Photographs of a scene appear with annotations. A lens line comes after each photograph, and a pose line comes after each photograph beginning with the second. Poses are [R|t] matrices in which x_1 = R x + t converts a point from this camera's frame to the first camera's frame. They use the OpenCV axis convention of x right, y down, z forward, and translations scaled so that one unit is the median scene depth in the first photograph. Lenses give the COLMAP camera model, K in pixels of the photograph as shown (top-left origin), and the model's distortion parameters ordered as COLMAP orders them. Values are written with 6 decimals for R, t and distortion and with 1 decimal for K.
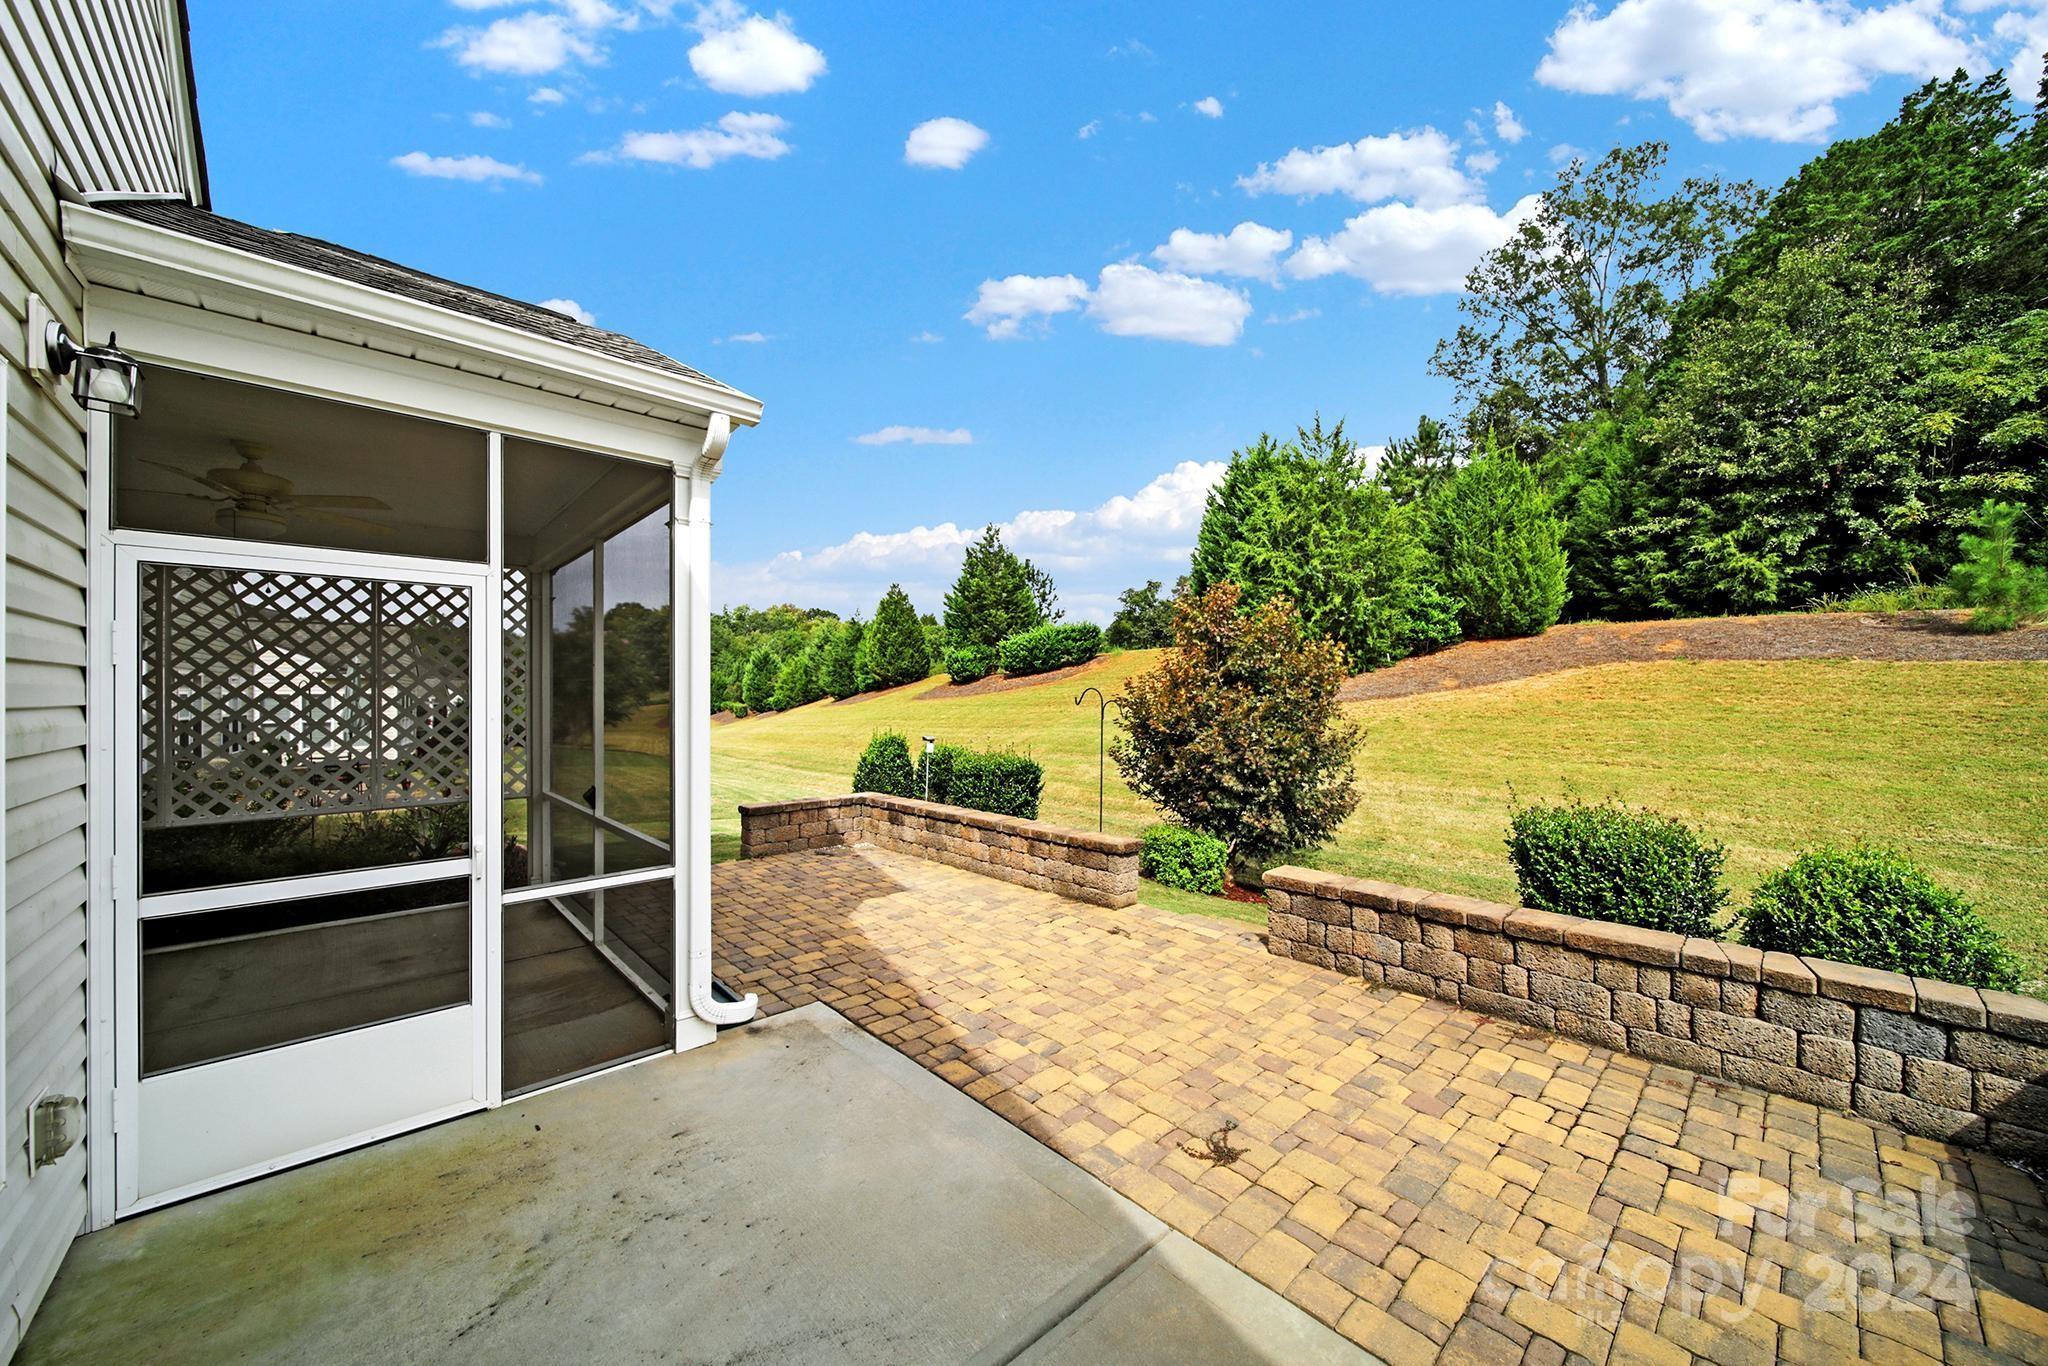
lens RADIAL K [[740.6, 0, 1032.4], [0, 740.6, 681.6], [0, 0, 1]] dist [-0.001288, -0.000156]
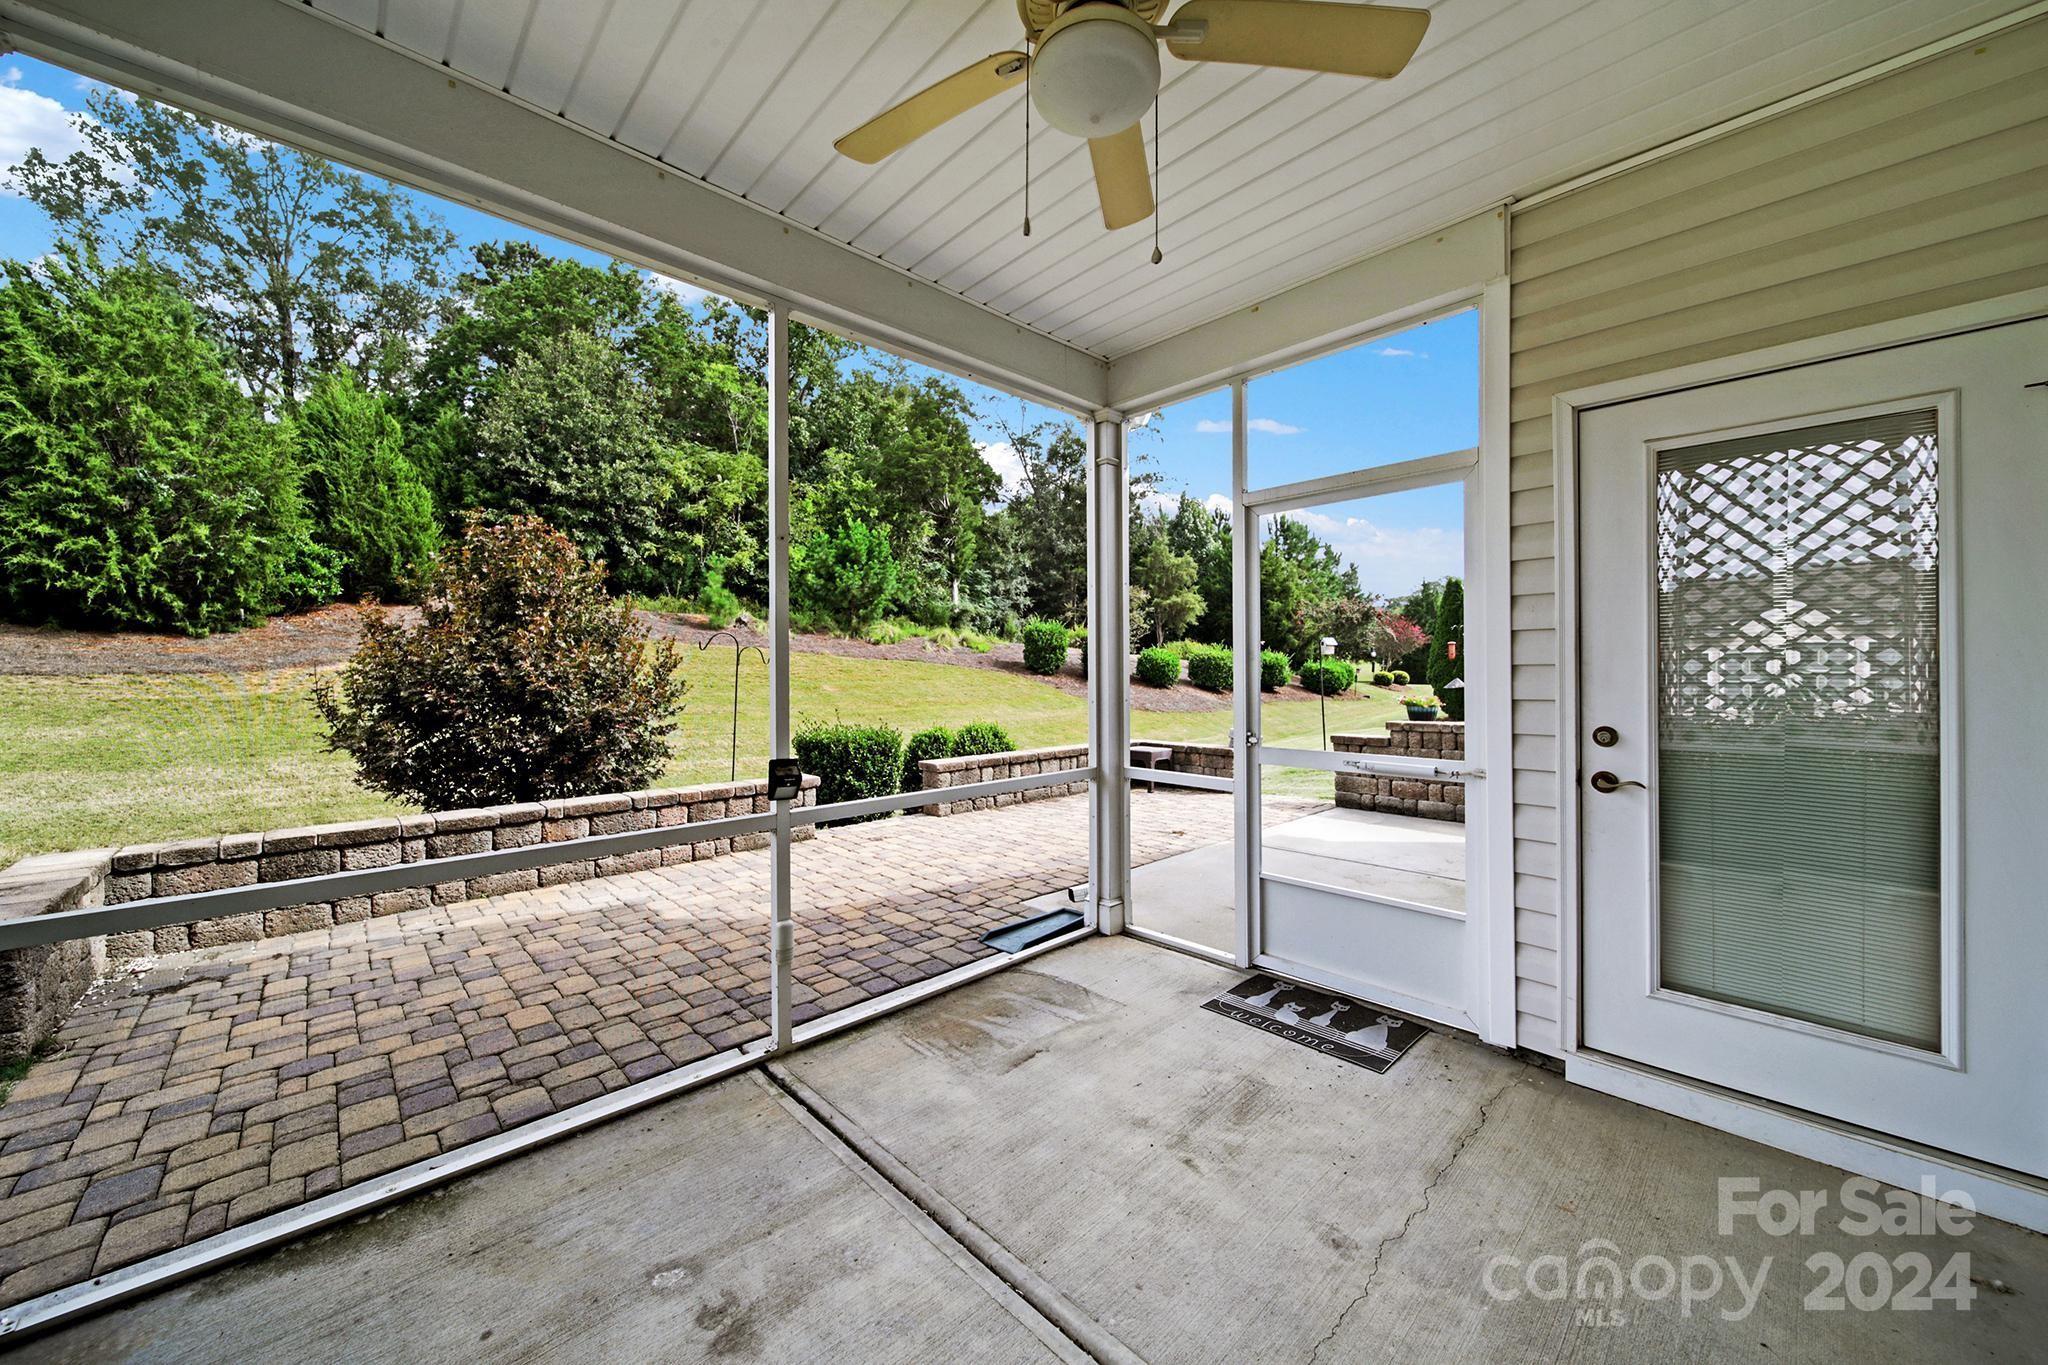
lens RADIAL K [[740.8, 0, 1029.0], [0, 740.8, 659.3], [0, 0, 1]] dist [-0.001231, -0.000039]
pose [[-0.009149, 0.018975, 0.999778, -0.301422], [-0.011093, 0.999756, -0.019076, 0.019138], [-0.999897, -0.011265, -0.008936, 0.214946]]
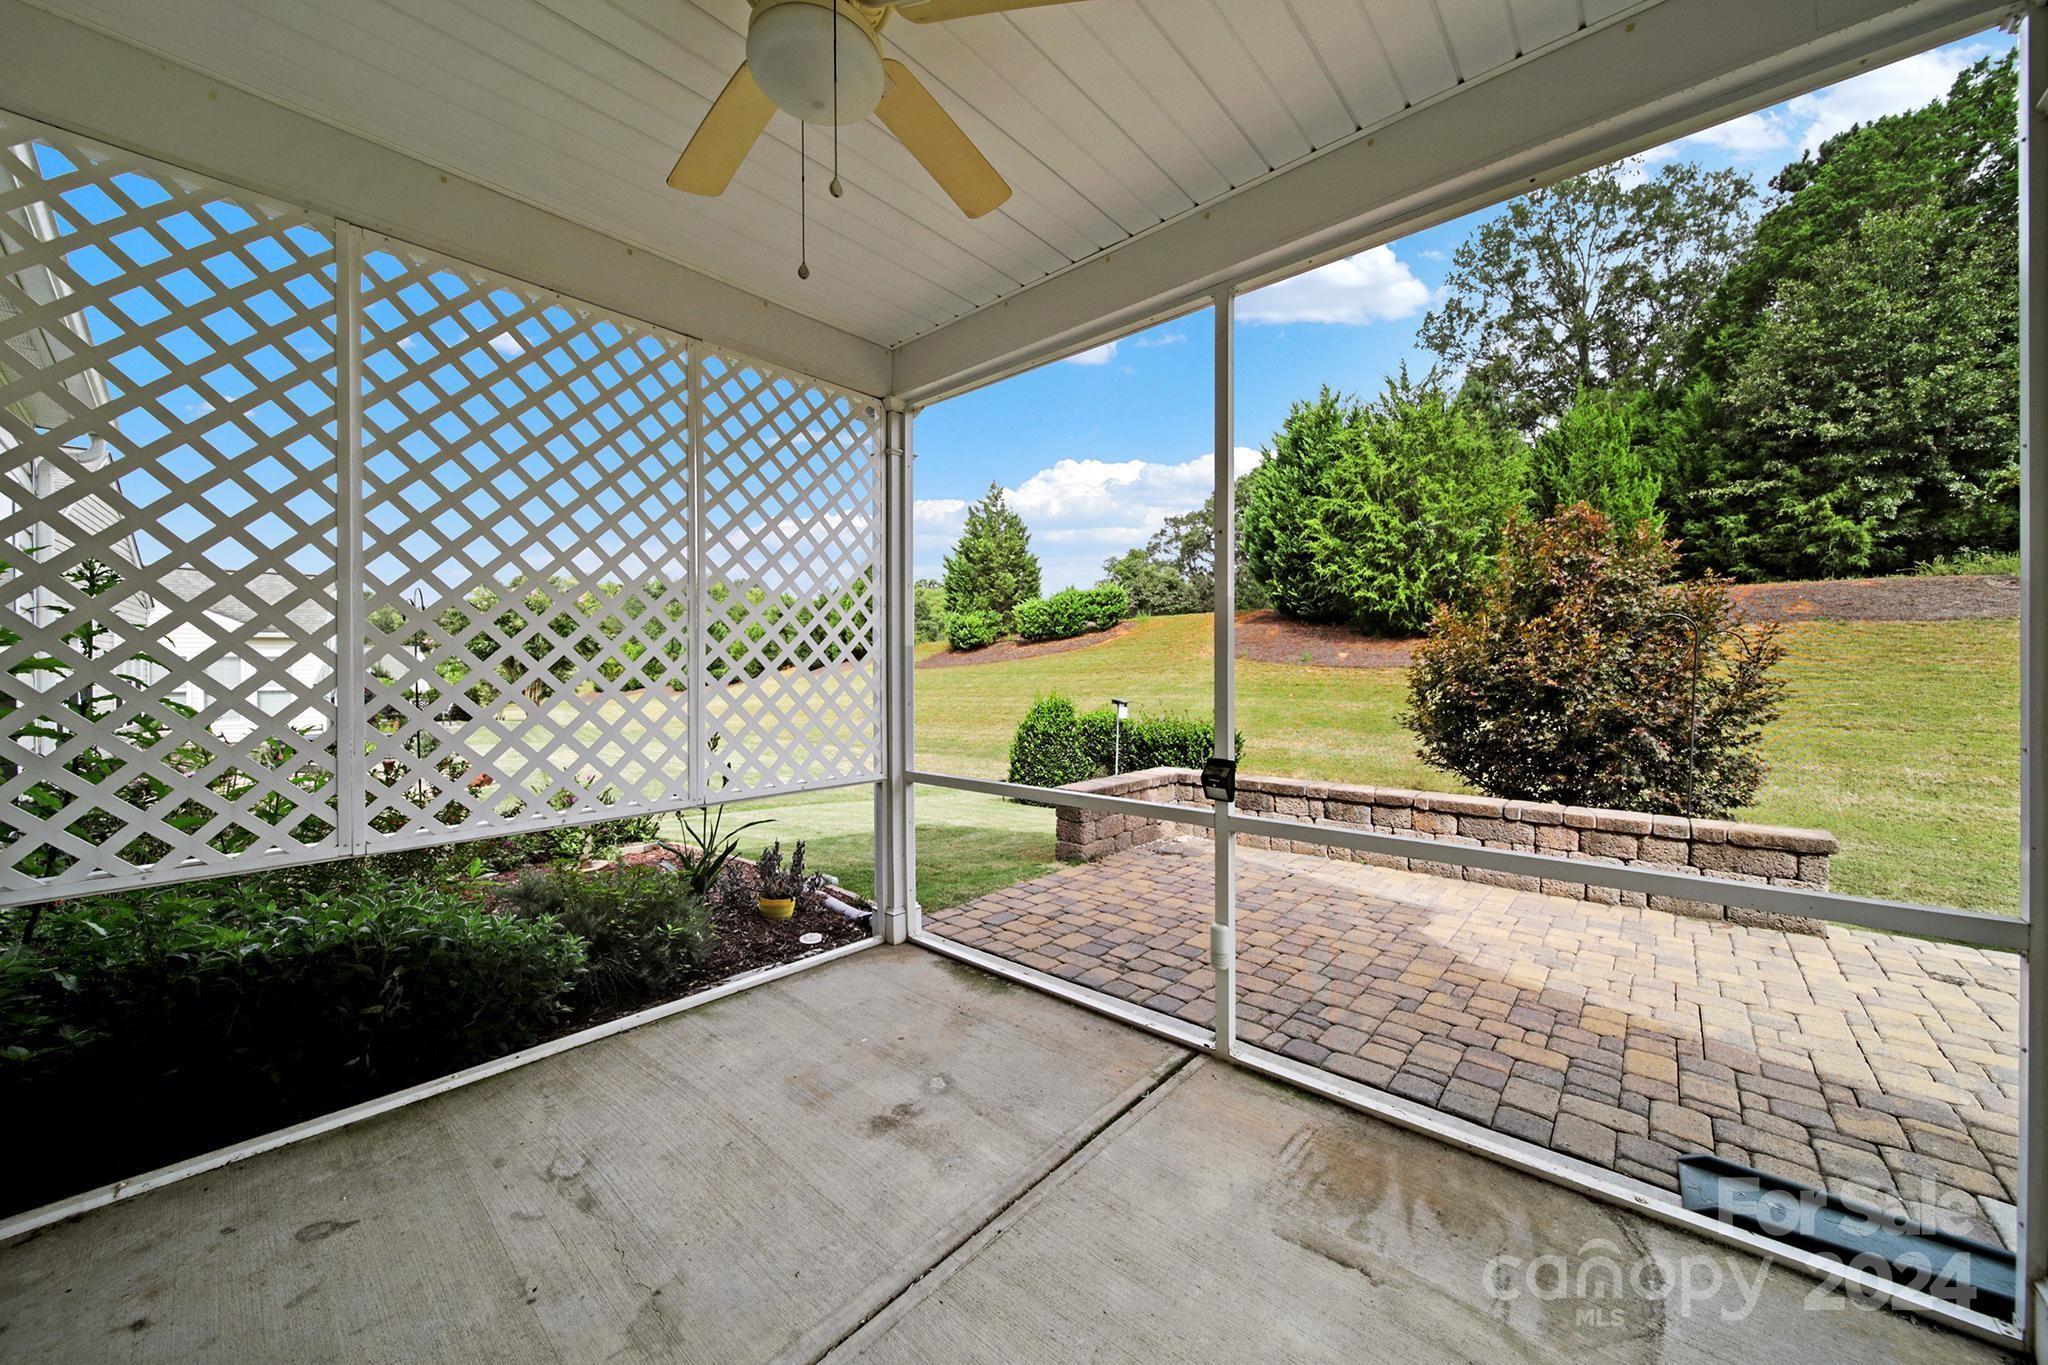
lens RADIAL K [[740.8, 0, 1029.0], [0, 740.8, 659.3], [0, 0, 1]] dist [-0.001231, -0.000039]
pose [[0.995254, 0.003118, 0.097261, -0.207442], [-0.003479, 0.999988, 0.003541, 0.017125], [-0.097249, -0.003862, 0.995253, 0.125448]]
